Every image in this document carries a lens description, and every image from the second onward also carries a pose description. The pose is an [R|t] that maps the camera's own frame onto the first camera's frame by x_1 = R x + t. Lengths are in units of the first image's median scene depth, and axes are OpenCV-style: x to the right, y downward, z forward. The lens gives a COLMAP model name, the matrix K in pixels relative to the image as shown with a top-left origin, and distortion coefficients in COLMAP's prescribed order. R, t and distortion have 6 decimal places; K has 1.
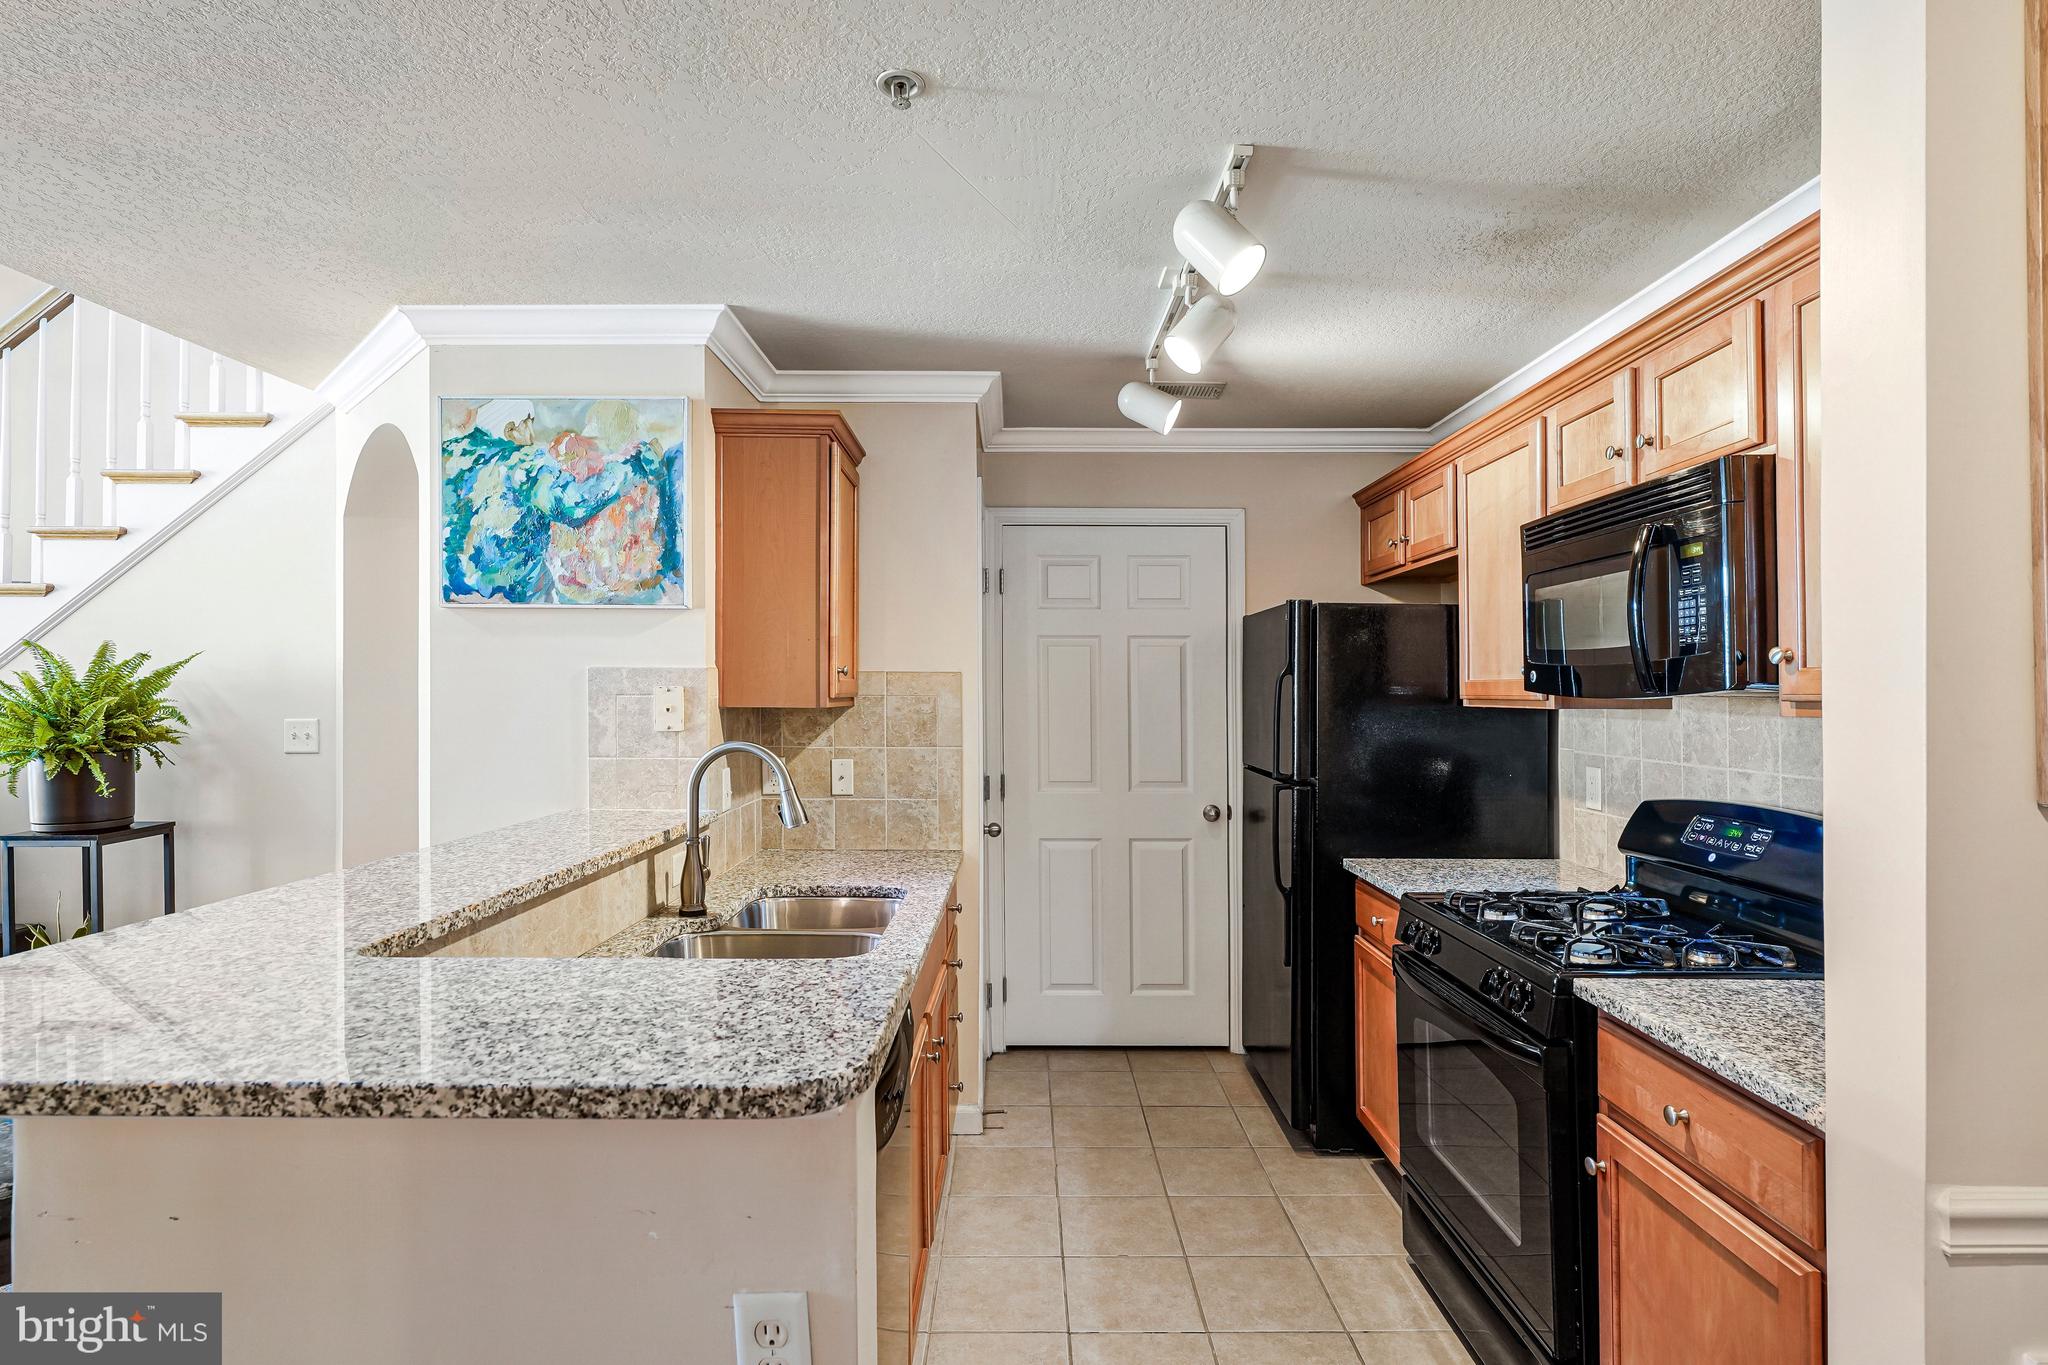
lens RADIAL K [[1059.4, 0, 1021.3], [0, 1059.4, 687.3], [0, 0, 1]] dist [-0.007794, 0.002814]
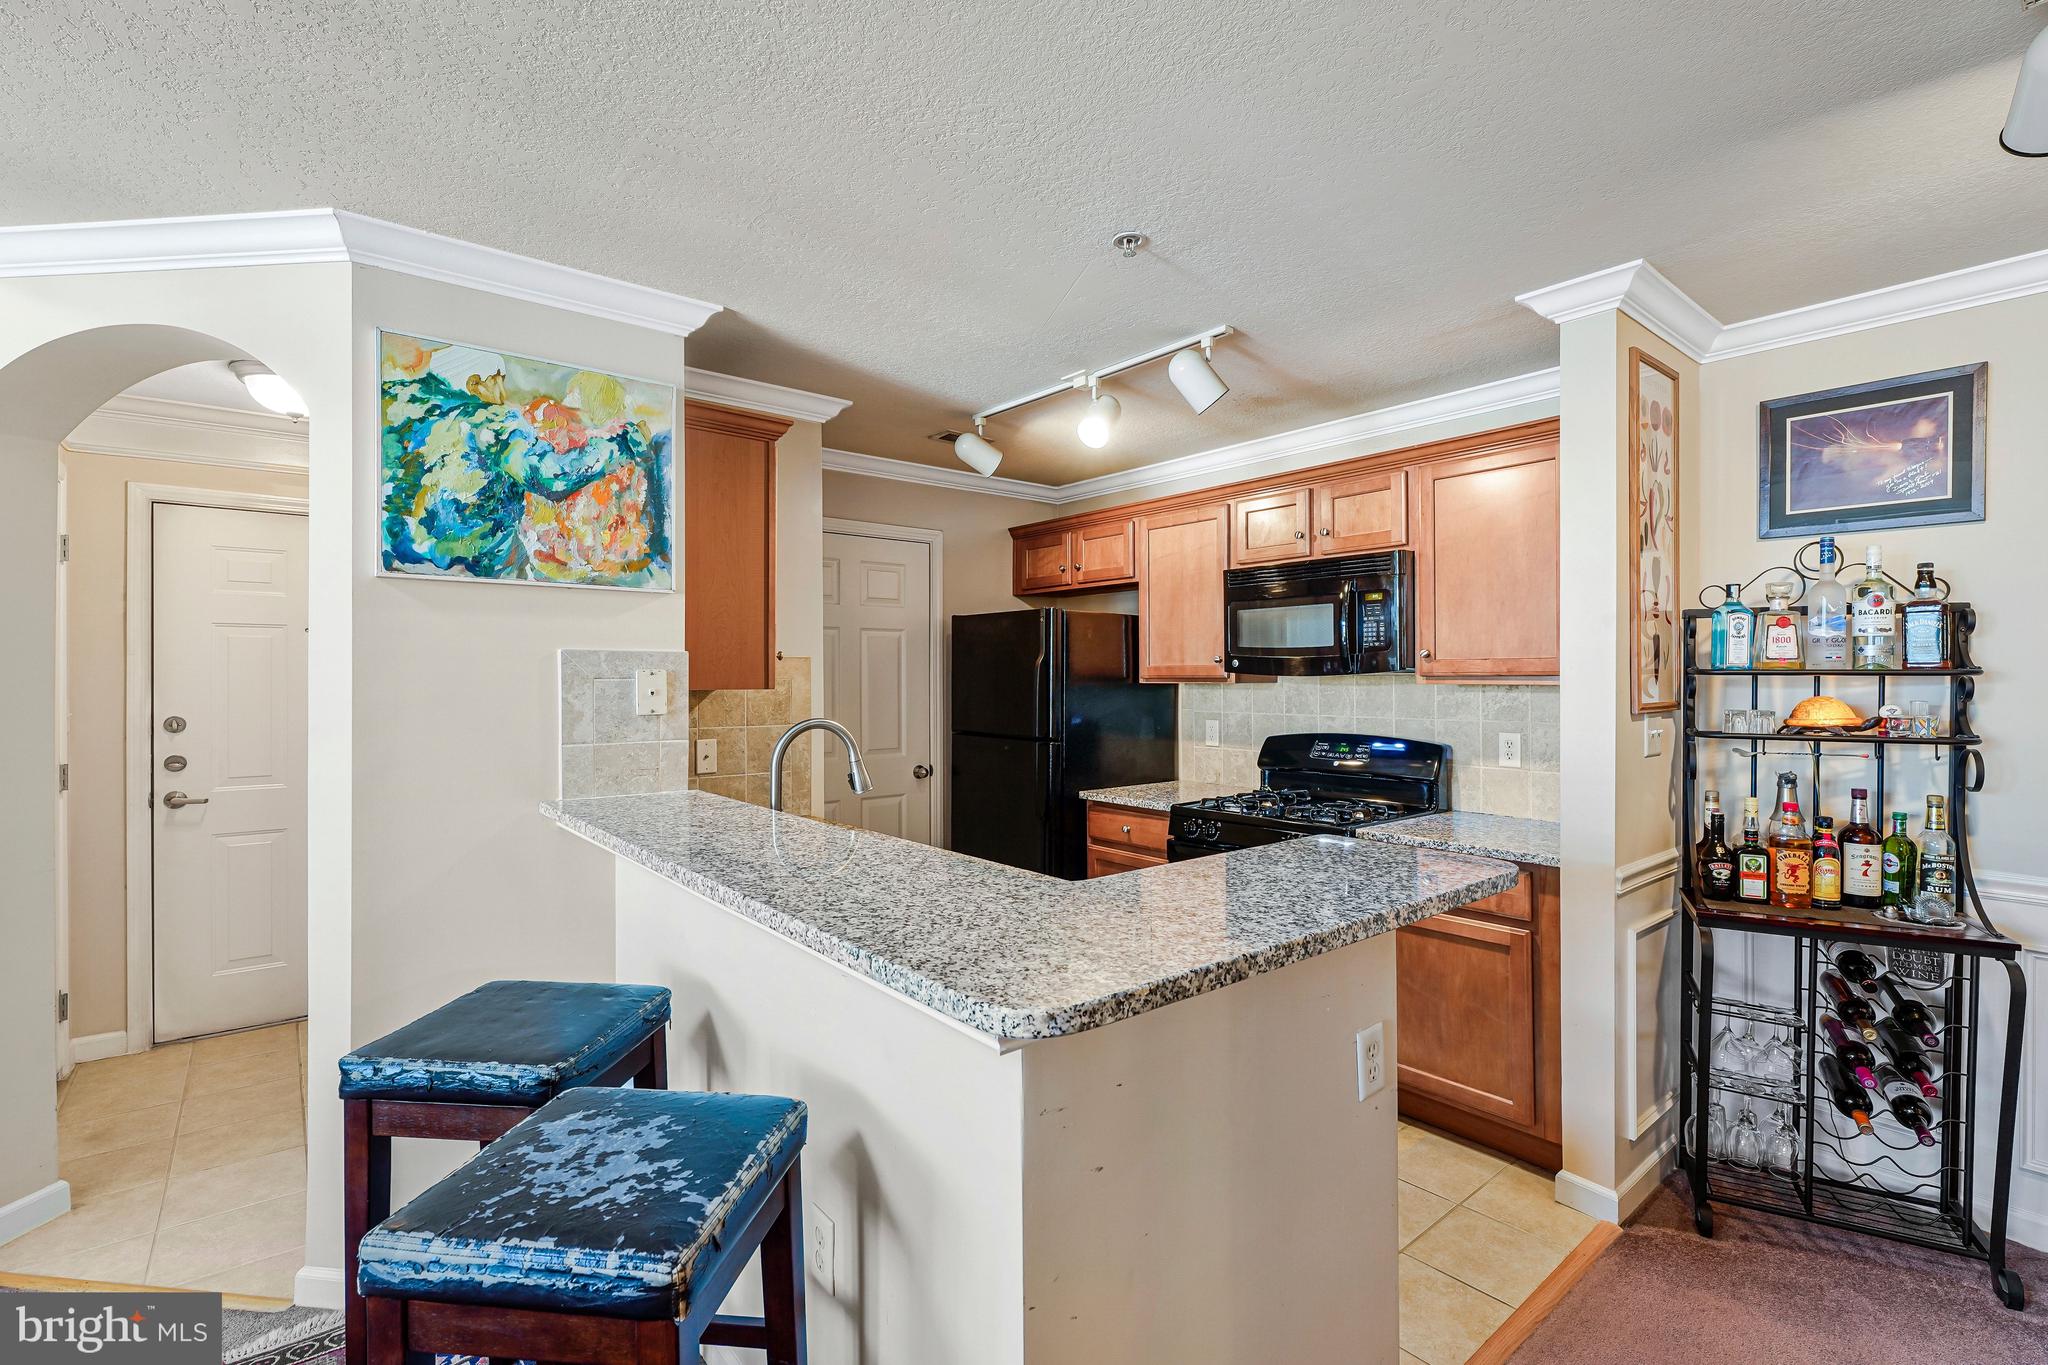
lens RADIAL K [[946.9, 0, 1054.5], [0, 946.9, 670.3], [0, 0, 1]] dist [-0.010381, 0.004073]
pose [[0.754749, -0.000799, 0.656013, -0.636632], [0.003297, 0.999991, -0.002574, 0.003088], [-0.656005, 0.004106, 0.754745, 0.075999]]
